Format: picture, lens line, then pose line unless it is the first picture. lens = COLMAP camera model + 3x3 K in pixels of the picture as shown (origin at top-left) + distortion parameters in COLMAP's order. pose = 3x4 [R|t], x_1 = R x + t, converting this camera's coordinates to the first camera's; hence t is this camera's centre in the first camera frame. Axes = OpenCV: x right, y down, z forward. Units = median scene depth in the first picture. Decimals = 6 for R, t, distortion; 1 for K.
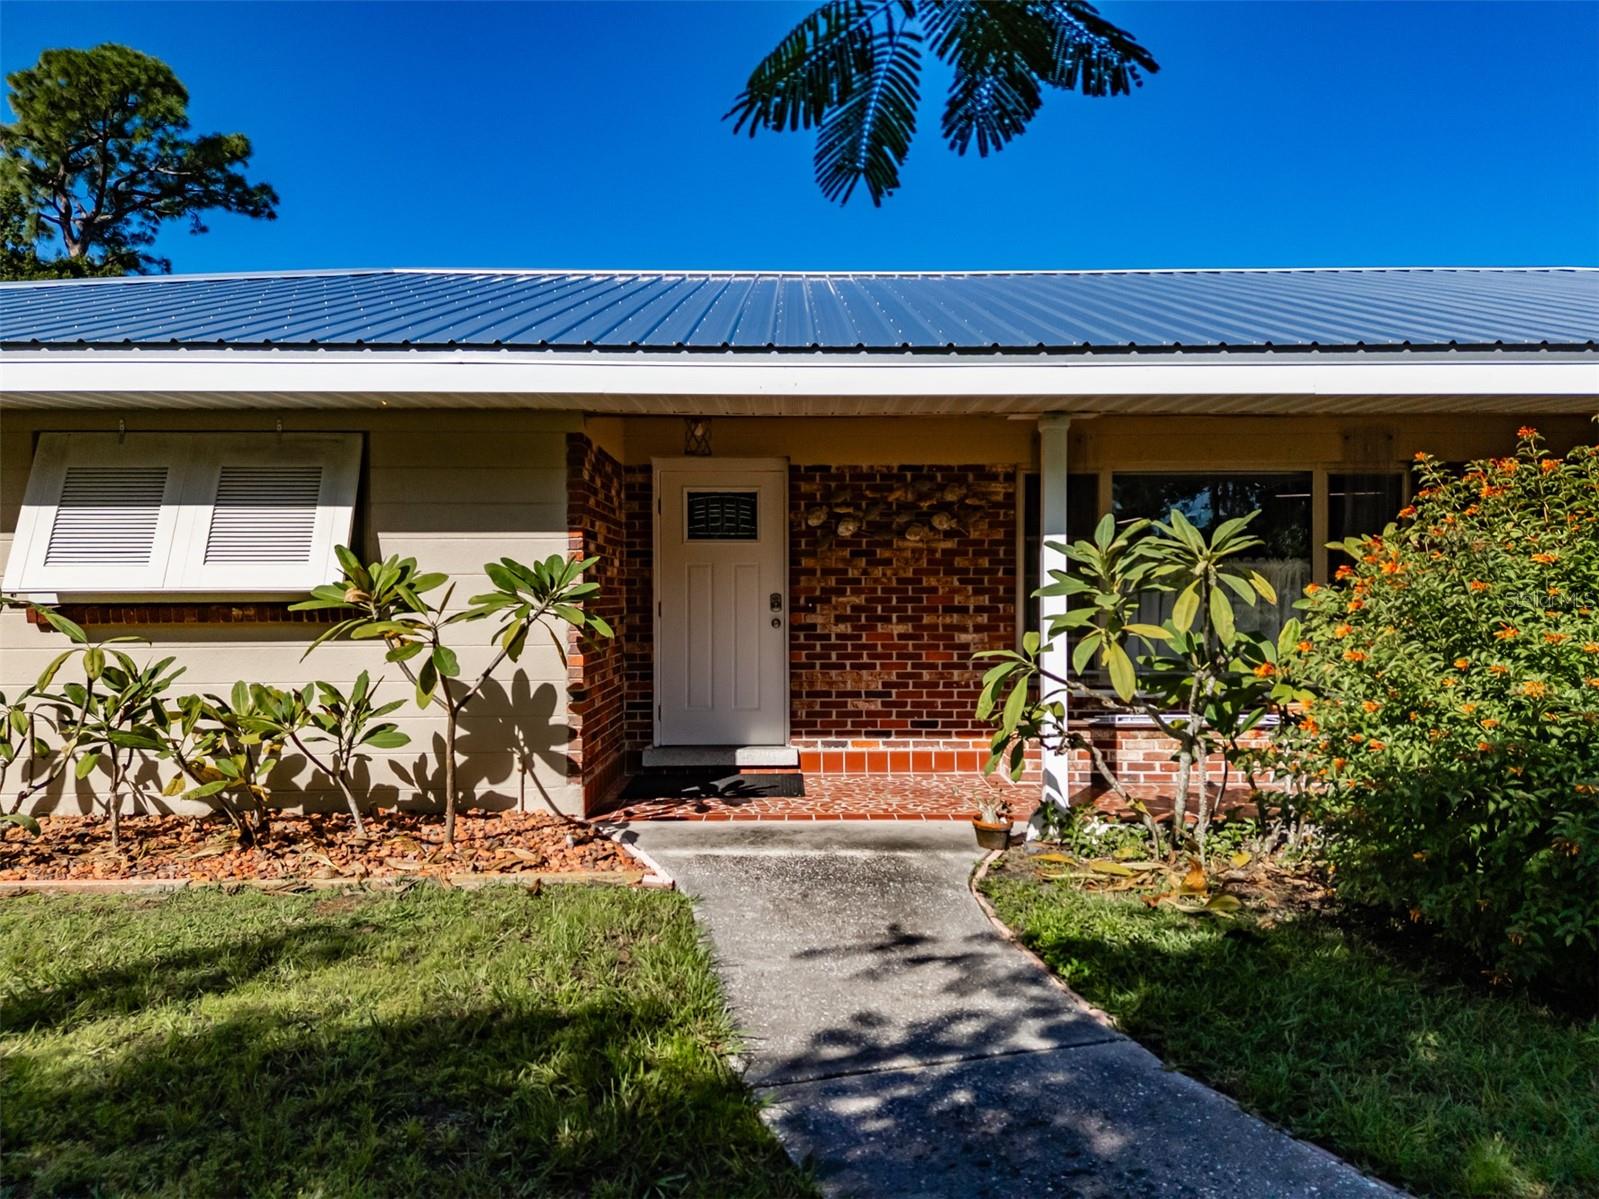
lens RADIAL K [[1261.4, 0, 799.5], [0, 1261.4, 599.5], [0, 0, 1]] dist [0.061135, -0.077044]
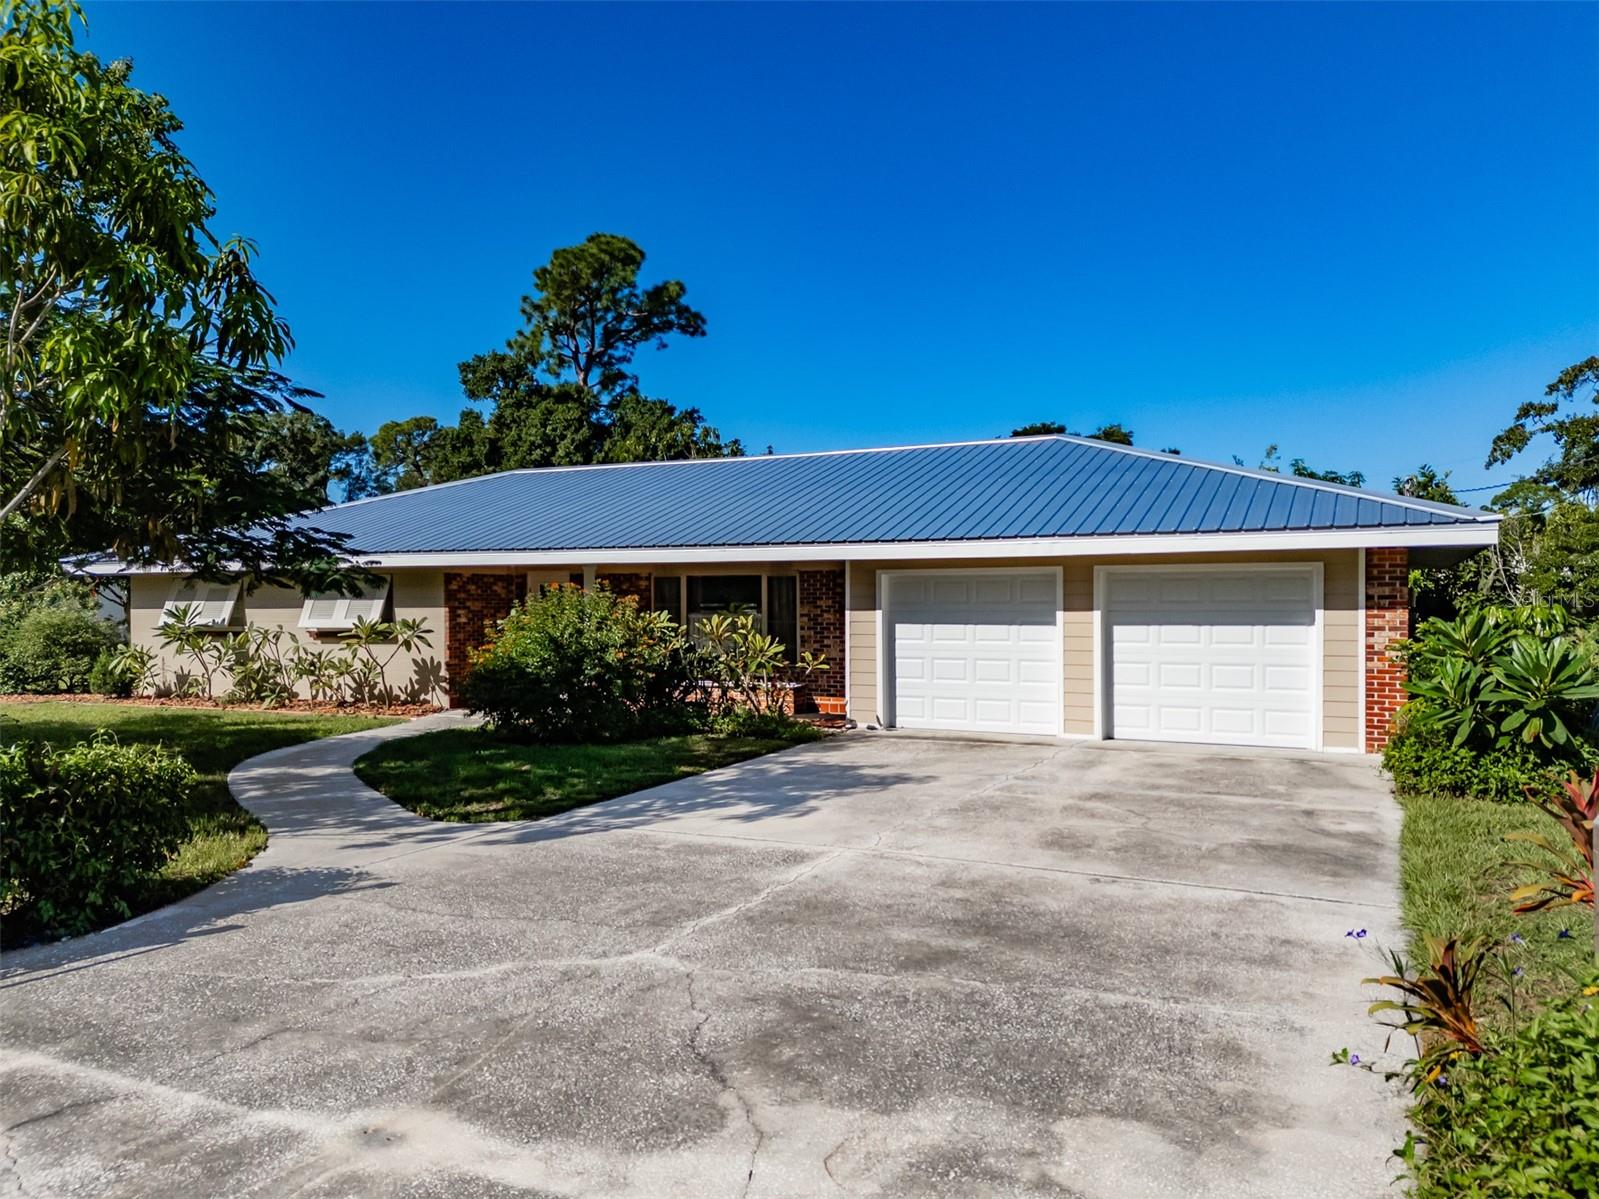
lens RADIAL K [[1213.4, 0, 696.2], [0, 1213.4, 598.6], [0, 0, 1]] dist [0.065990, -0.081609]
pose [[0.869045, -0.003536, -0.494720, 1.362408], [0.002932, 0.999994, -0.001996, -0.055405], [0.494724, 0.000284, 0.869050, -0.903624]]
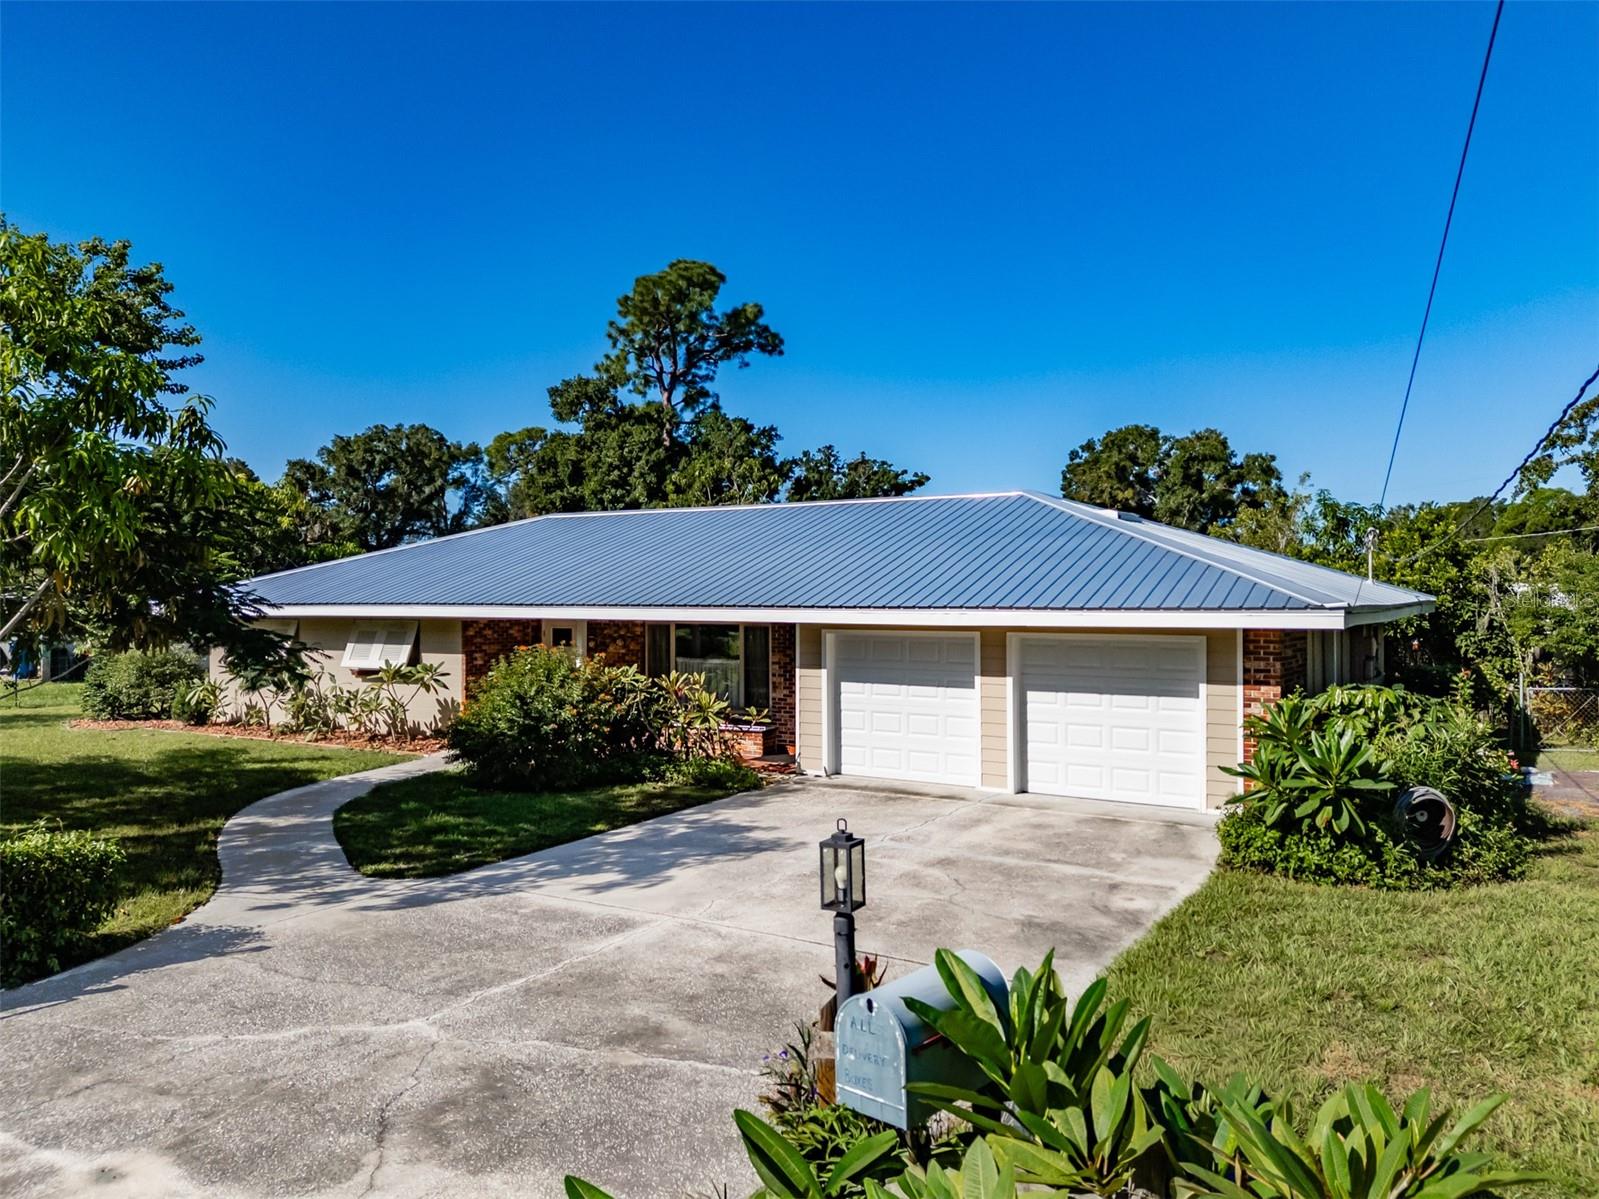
lens RADIAL K [[1191.4, 0, 688.0], [0, 1191.4, 577.8], [0, 0, 1]] dist [0.047578, -0.050513]
pose [[0.812096, -0.013004, -0.583379, 1.651834], [0.005910, 0.999884, -0.014061, -0.158275], [0.583494, 0.007971, 0.812078, -0.901410]]
